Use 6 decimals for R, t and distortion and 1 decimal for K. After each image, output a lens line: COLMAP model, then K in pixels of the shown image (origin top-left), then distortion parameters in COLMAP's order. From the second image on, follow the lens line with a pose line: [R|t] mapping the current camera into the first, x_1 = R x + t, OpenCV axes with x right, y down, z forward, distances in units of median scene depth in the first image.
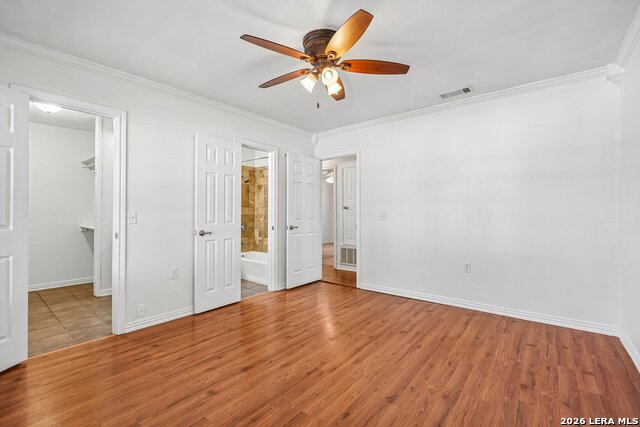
lens RADIAL K [[282.1, 0, 307.4], [0, 282.1, 208.1], [0, 0, 1]] dist [-0.012505, 0.004969]
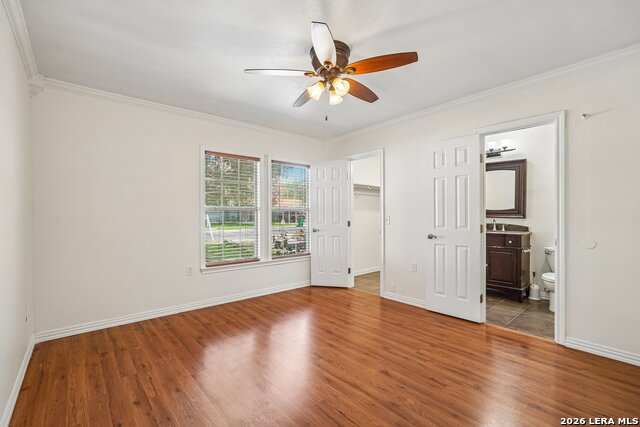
lens RADIAL K [[282.1, 0, 320.6], [0, 282.1, 211.8], [0, 0, 1]] dist [-0.012505, 0.004969]
pose [[-0.130566, -0.006912, -0.991416, 0.892986], [0.018395, 0.999787, -0.009393, -0.002849], [0.991269, -0.019464, -0.130411, 0.886691]]
